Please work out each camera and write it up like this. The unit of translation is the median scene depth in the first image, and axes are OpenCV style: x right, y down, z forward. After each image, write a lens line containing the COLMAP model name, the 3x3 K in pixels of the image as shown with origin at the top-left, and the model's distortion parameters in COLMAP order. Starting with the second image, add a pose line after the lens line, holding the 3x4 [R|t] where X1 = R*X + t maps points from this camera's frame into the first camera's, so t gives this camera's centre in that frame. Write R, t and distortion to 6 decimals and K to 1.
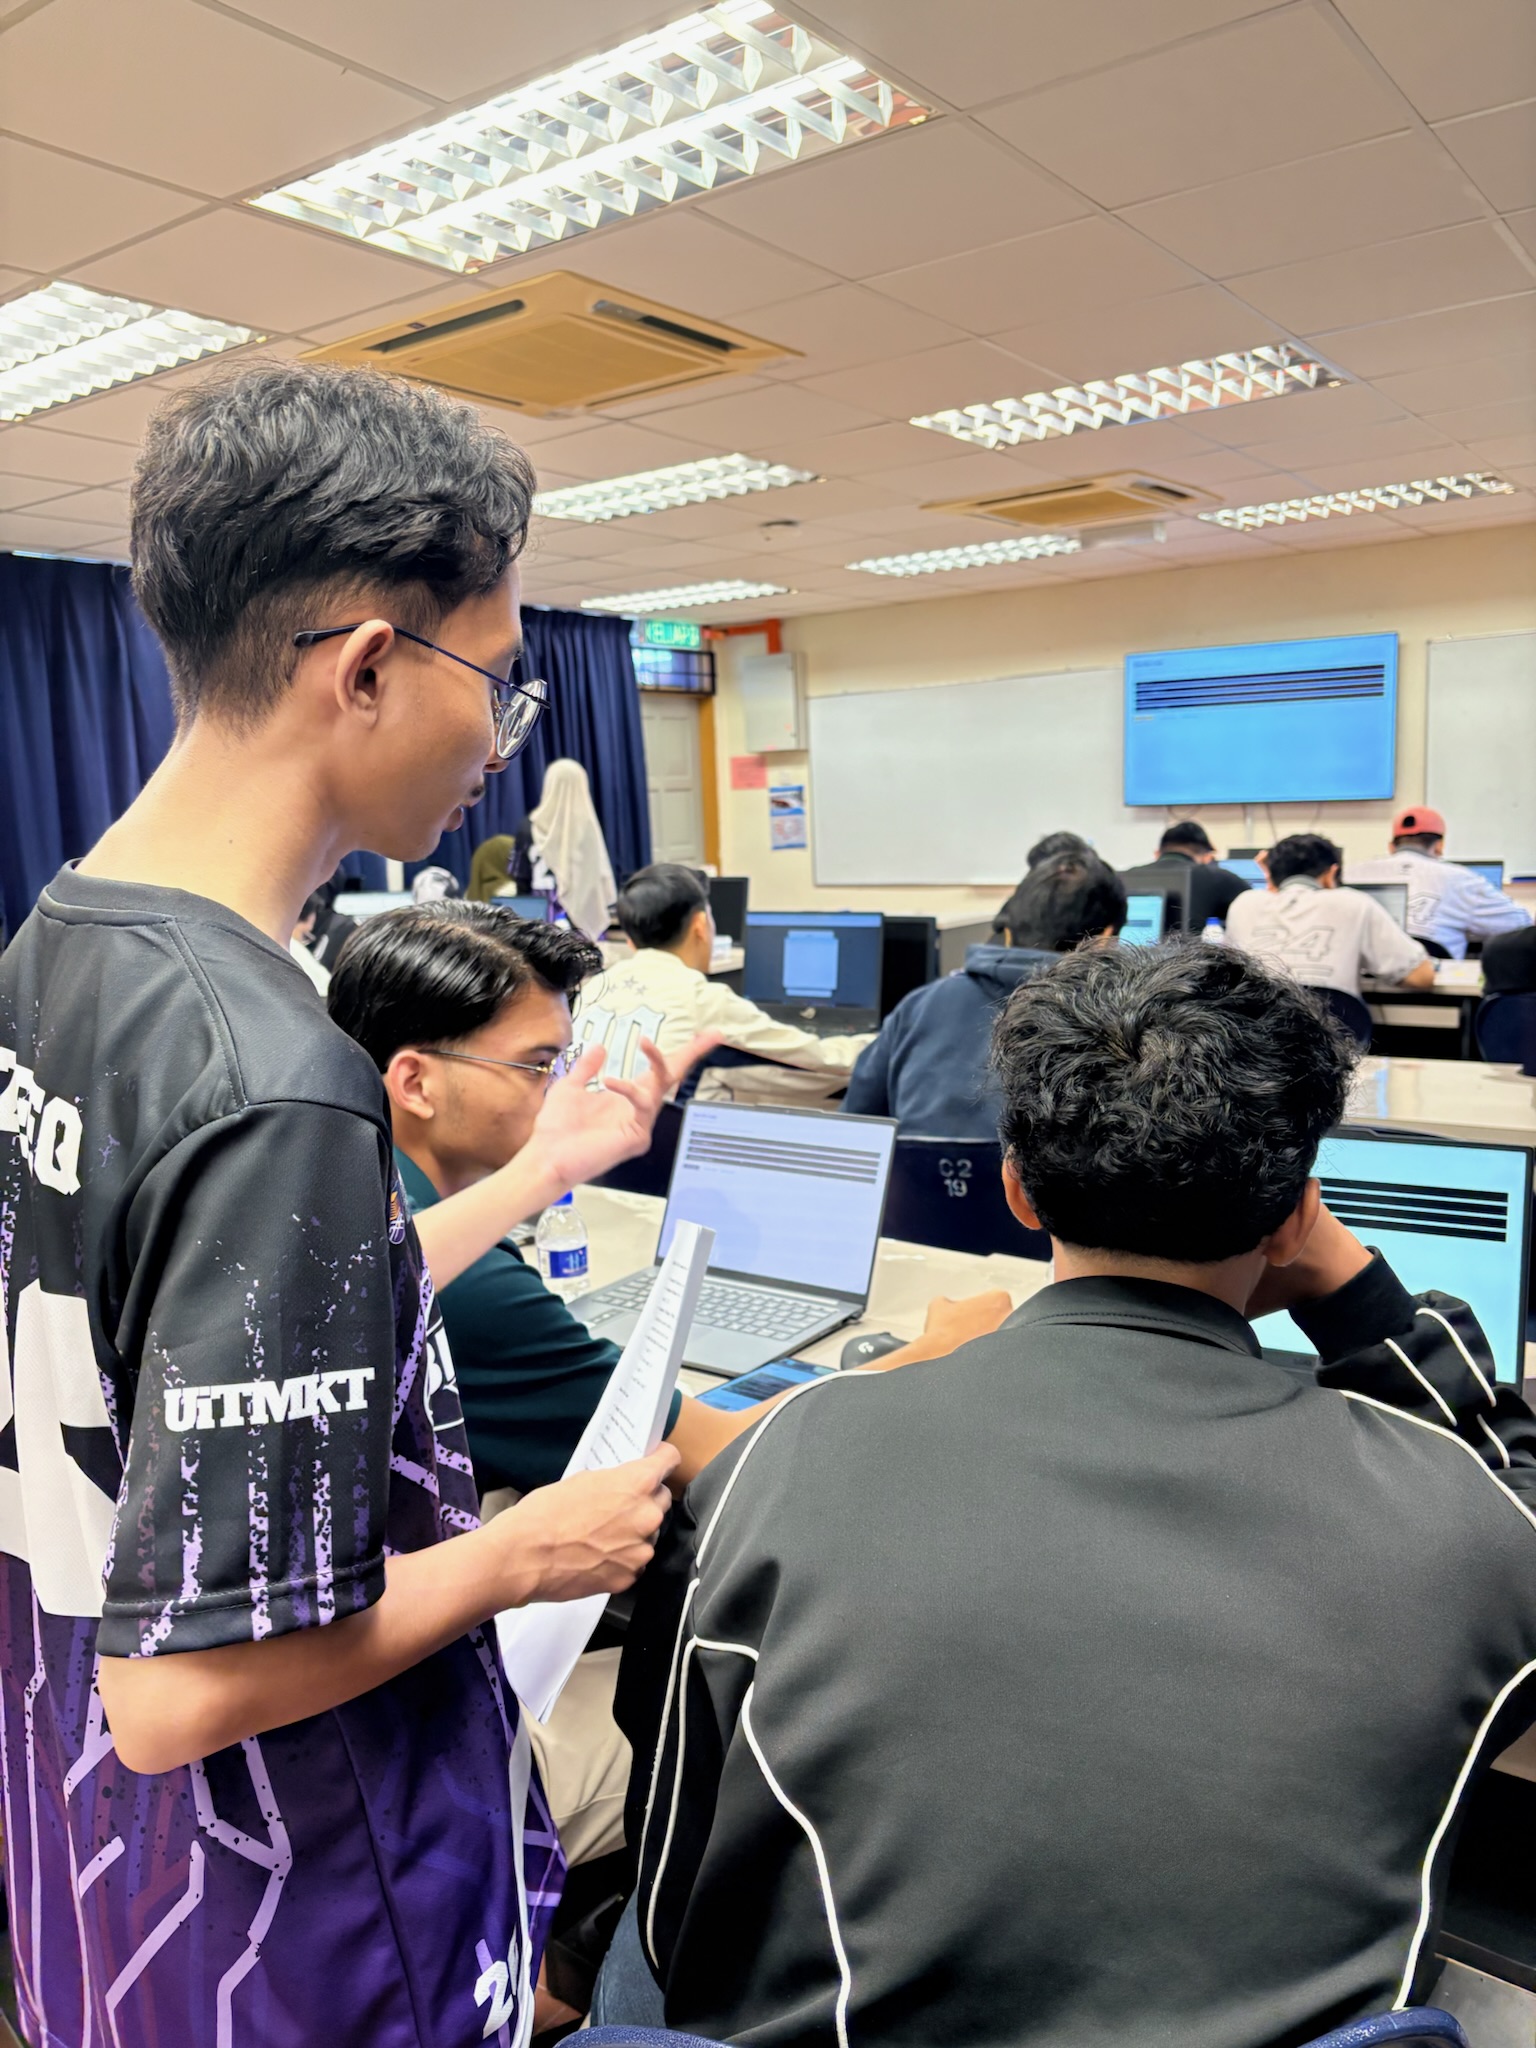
lens RADIAL K [[1521.5, 0, 752.3], [0, 1521.5, 1026.6], [0, 0, 1]] dist [0.013086, 0.001584]
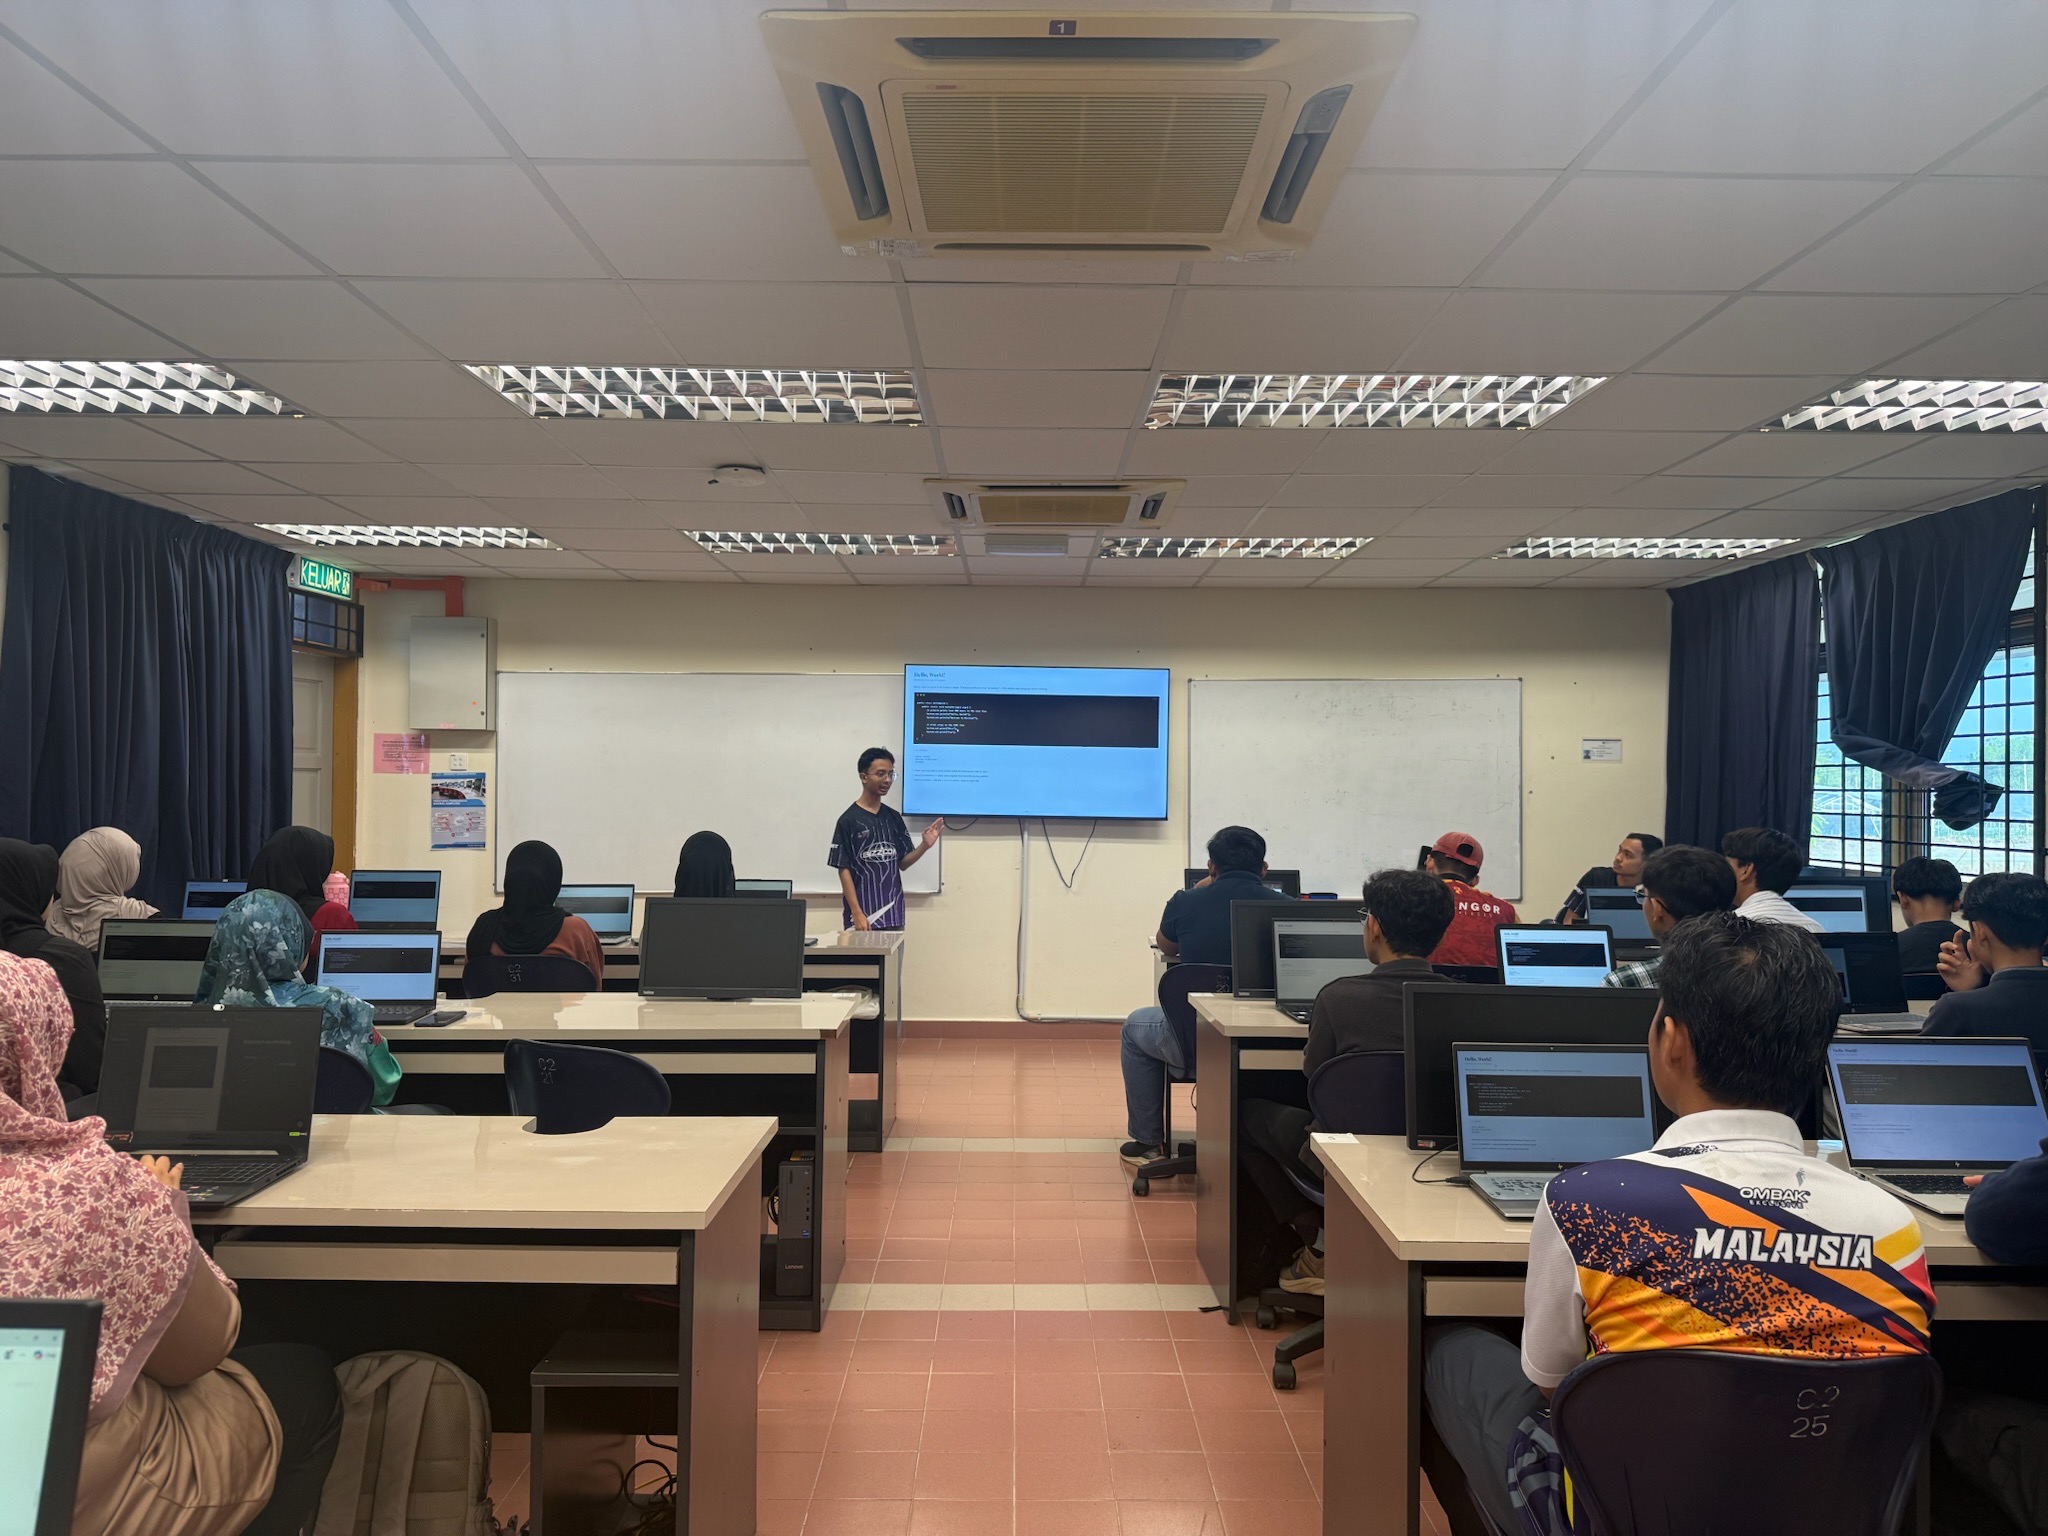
lens RADIAL K [[1427.8, 0, 1011.7], [0, 1427.8, 776.4], [0, 0, 1]] dist [0.032196, -0.006013]
pose [[0.822751, 0.052988, 0.565927, -0.172819], [0.036995, 0.988542, -0.146343, -0.030641], [-0.567197, 0.141340, 0.811363, 0.195342]]
